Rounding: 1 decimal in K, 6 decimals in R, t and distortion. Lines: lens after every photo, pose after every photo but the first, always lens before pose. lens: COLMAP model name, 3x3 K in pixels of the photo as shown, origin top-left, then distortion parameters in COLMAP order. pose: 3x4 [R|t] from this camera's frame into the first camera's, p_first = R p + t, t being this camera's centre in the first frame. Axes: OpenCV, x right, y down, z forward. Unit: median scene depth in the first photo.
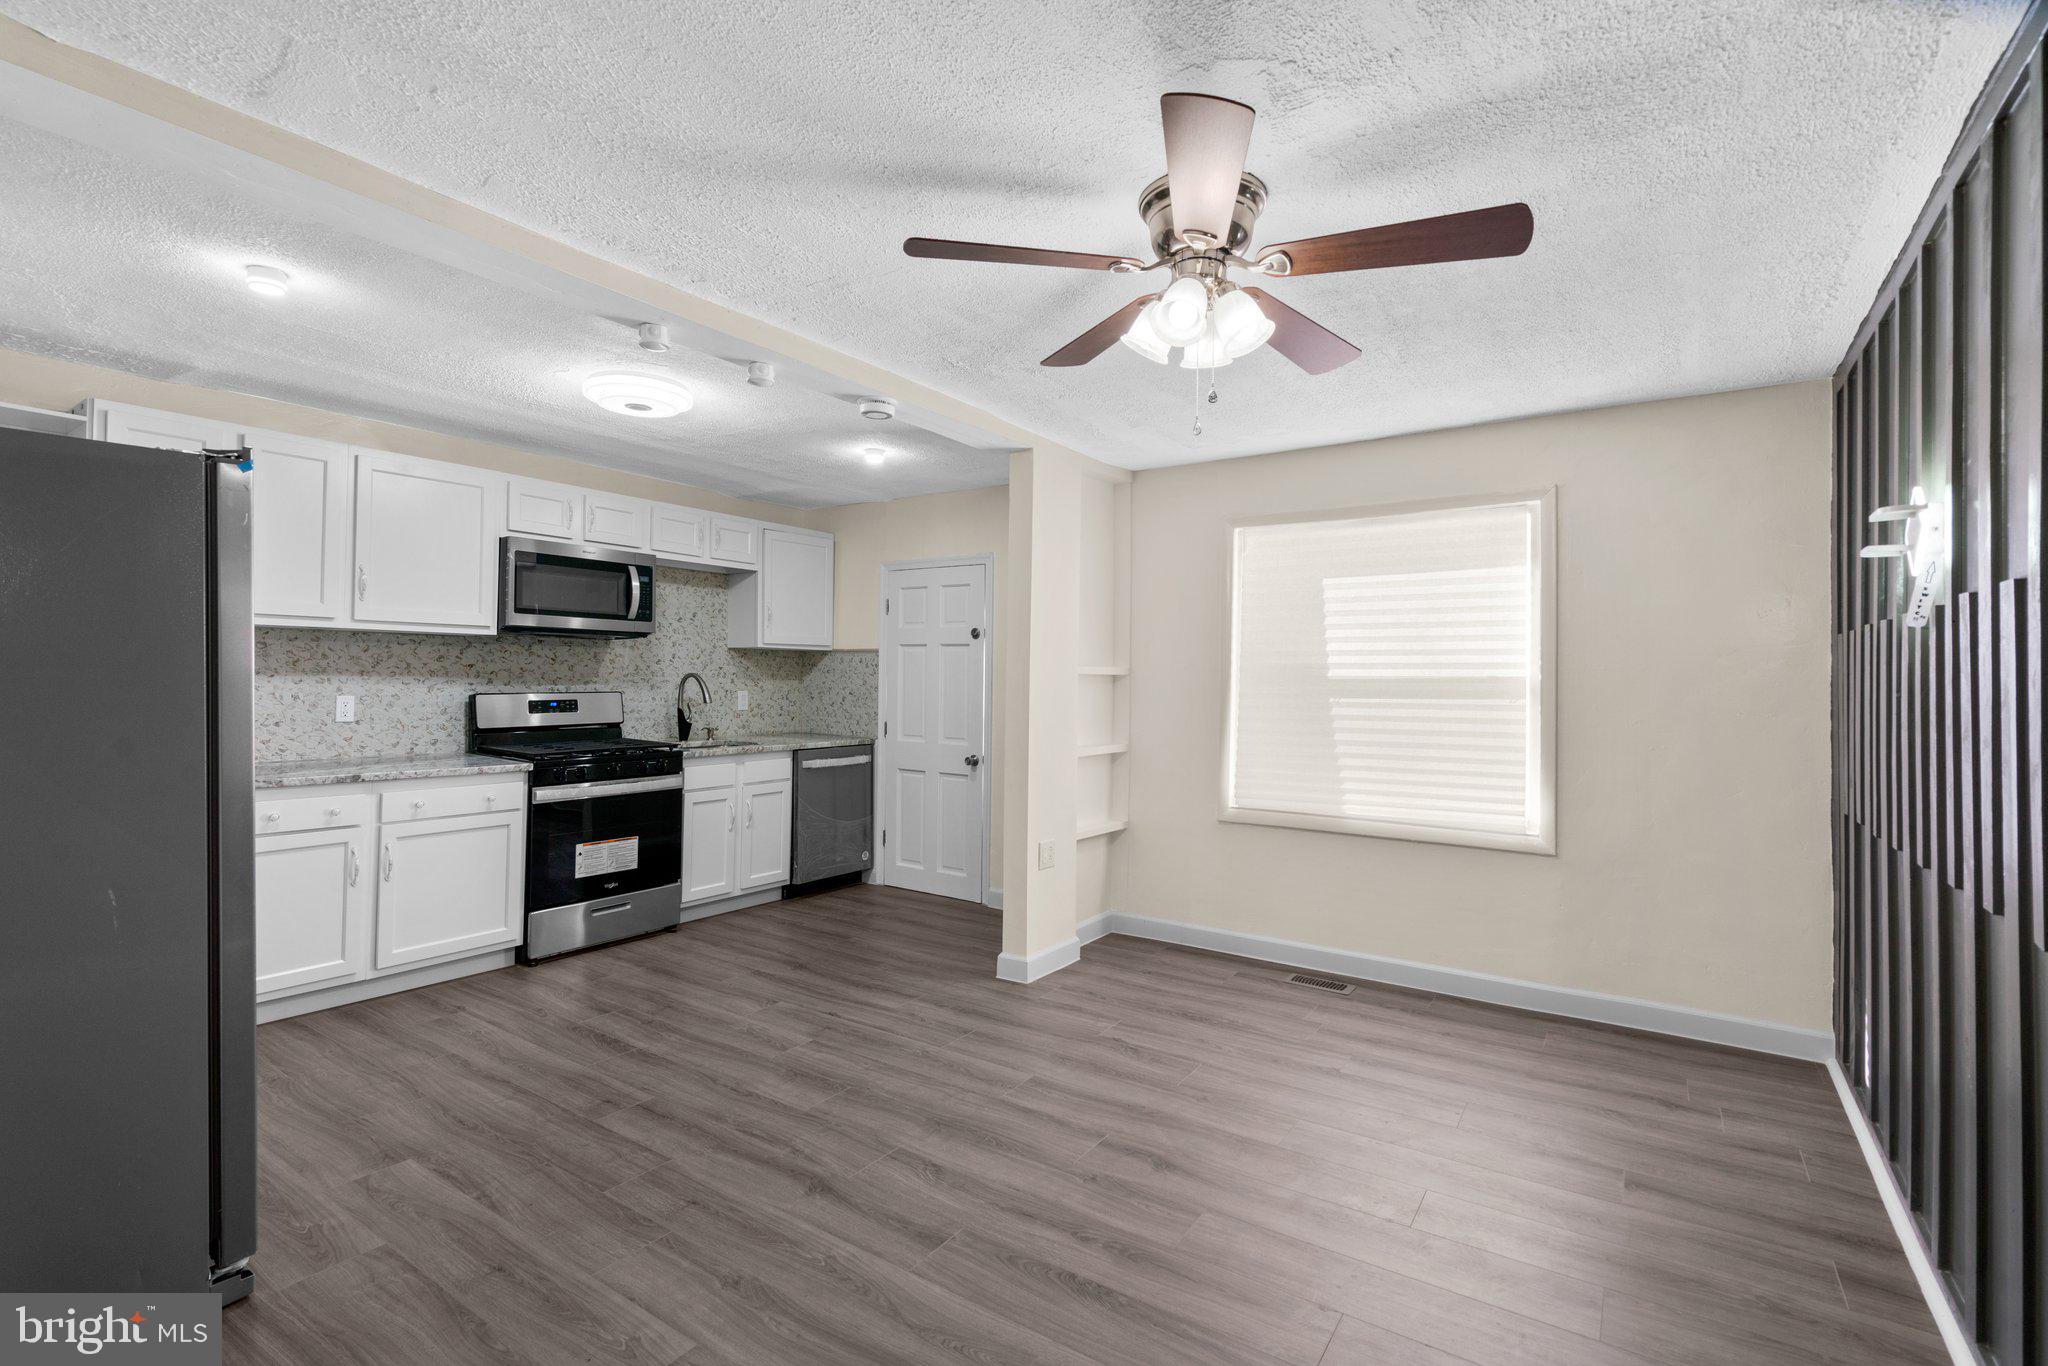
lens RADIAL K [[928.1, 0, 1008.9], [0, 928.1, 669.7], [0, 0, 1]] dist [-0.007343, 0.004429]
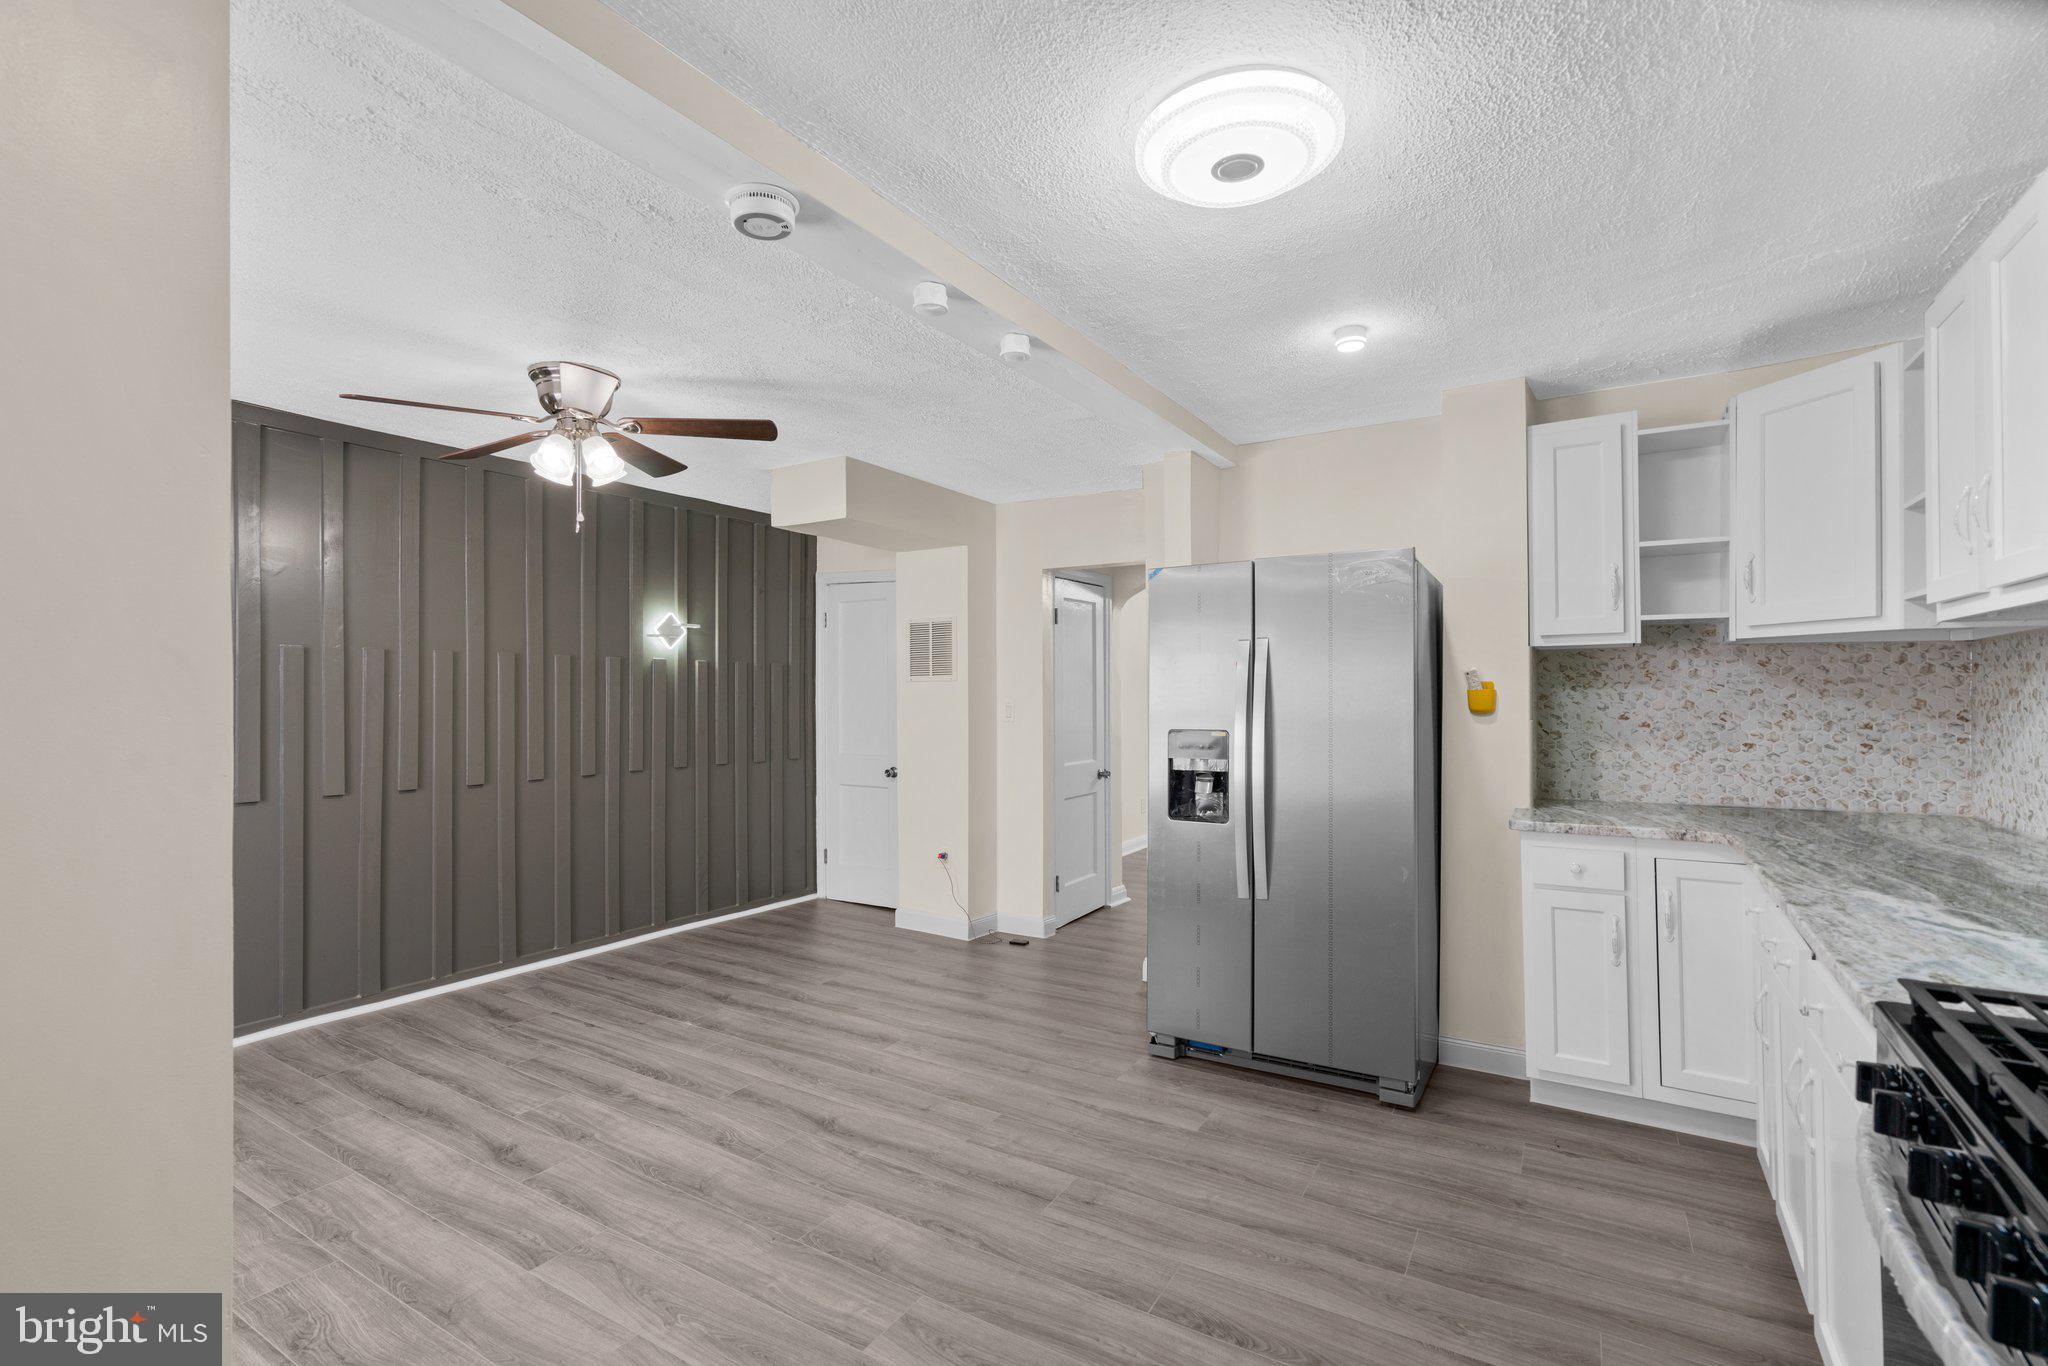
lens RADIAL K [[928.1, 0, 1020.9], [0, 928.1, 682.2], [0, 0, 1]] dist [-0.007343, 0.004429]
pose [[-0.998407, -0.010996, -0.055340, -0.228523], [-0.009978, 0.999776, -0.018642, 0.005556], [0.055533, -0.018061, -0.998294, 1.322903]]
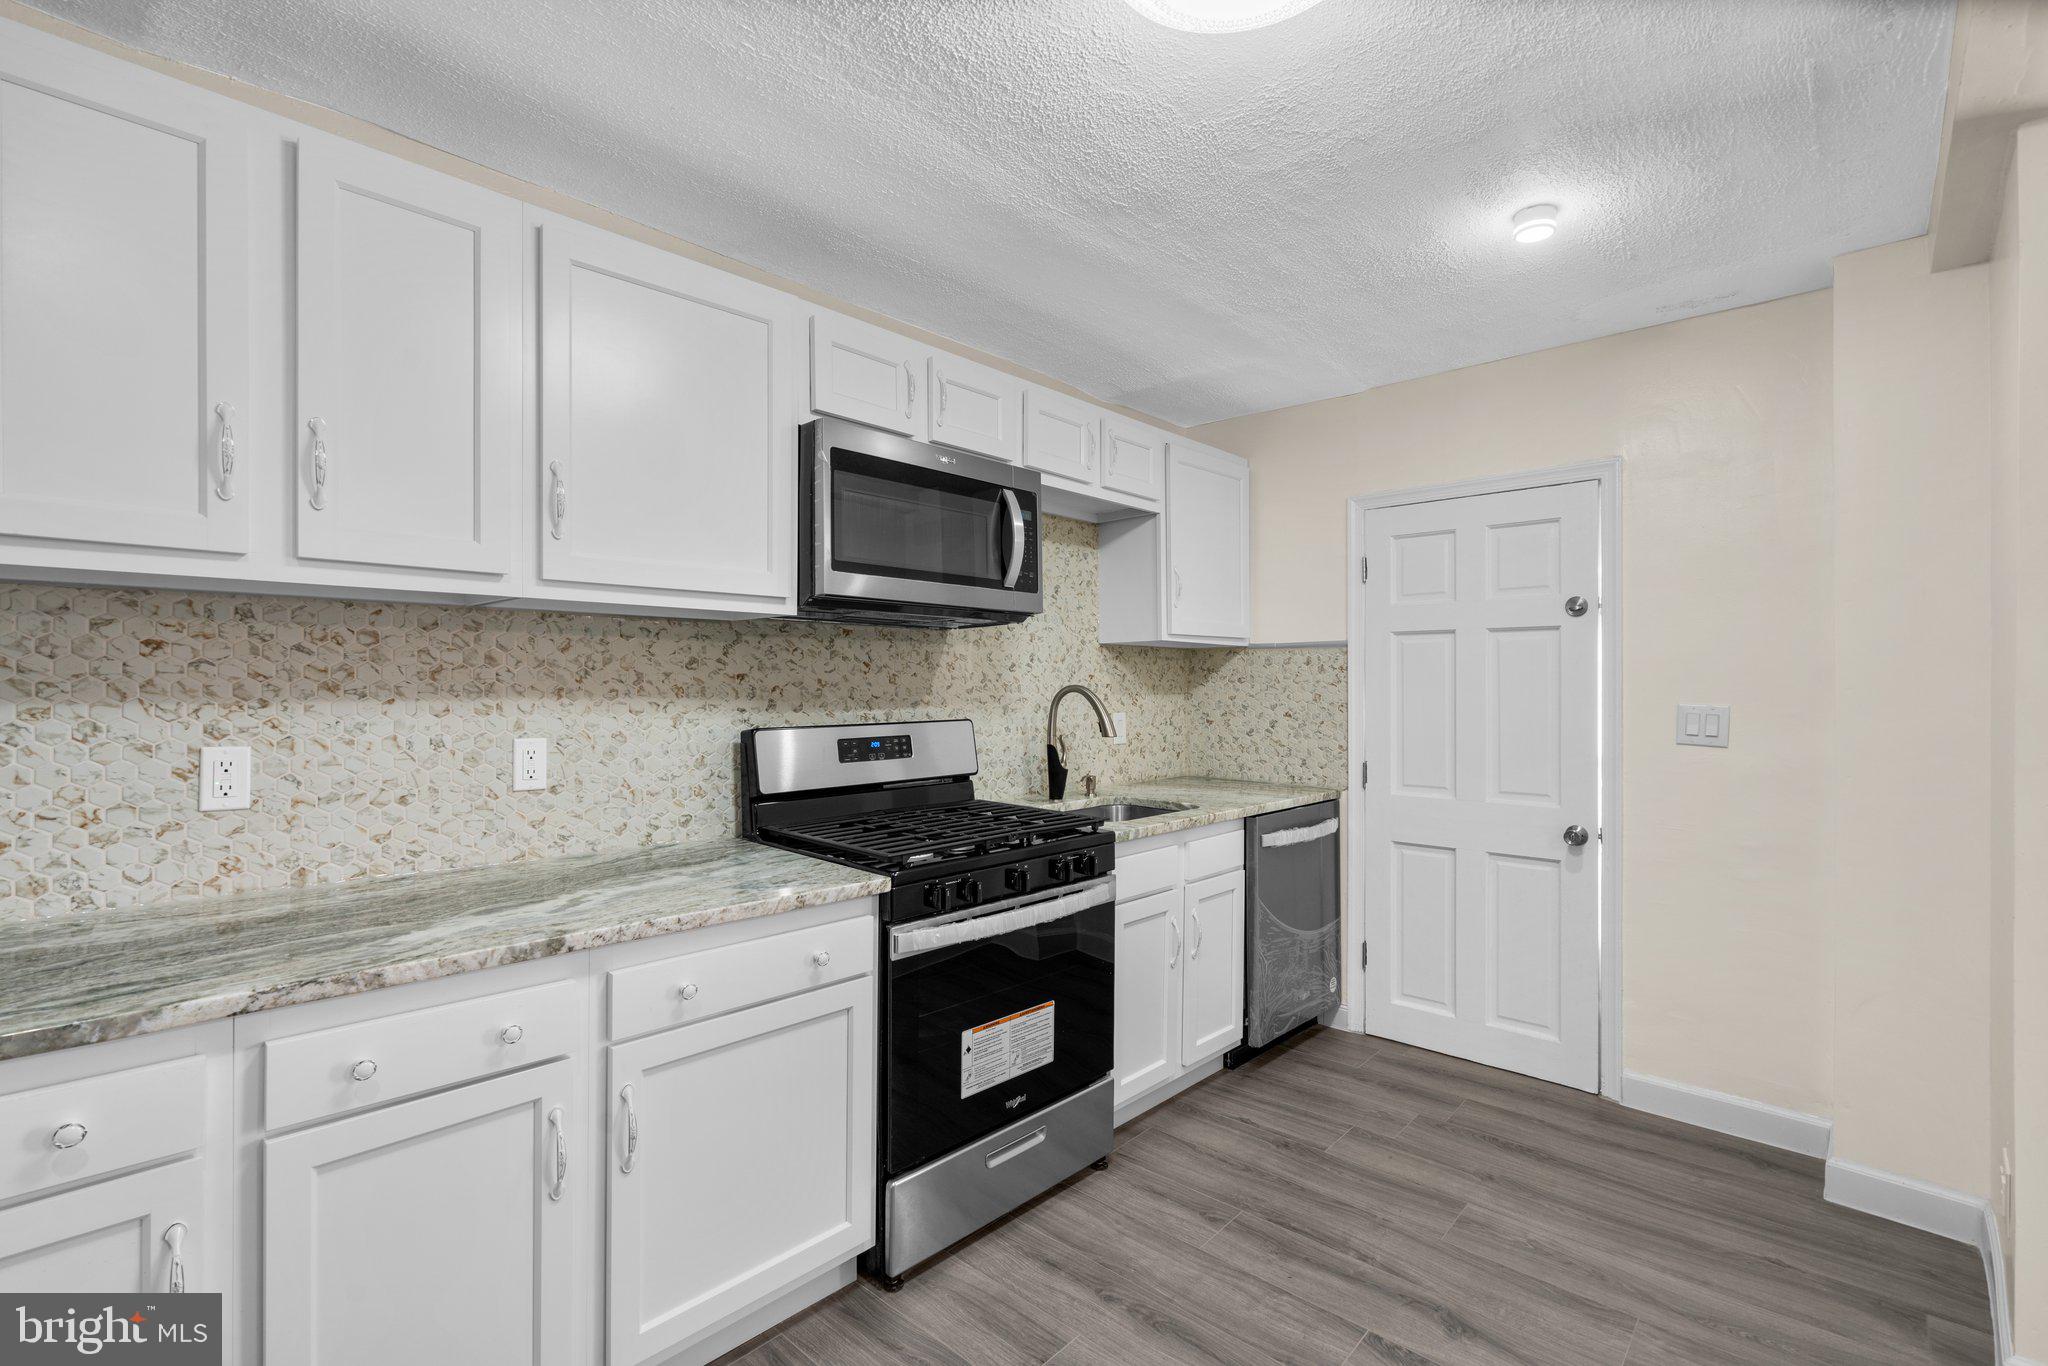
lens RADIAL K [[928.1, 0, 1015.2], [0, 928.1, 693.3], [0, 0, 1]] dist [-0.007343, 0.004429]
pose [[0.989411, -0.013482, -0.144514, -0.389726], [0.015291, 0.999818, 0.011412, 0.001821], [0.144334, -0.013501, 0.989437, 0.549874]]
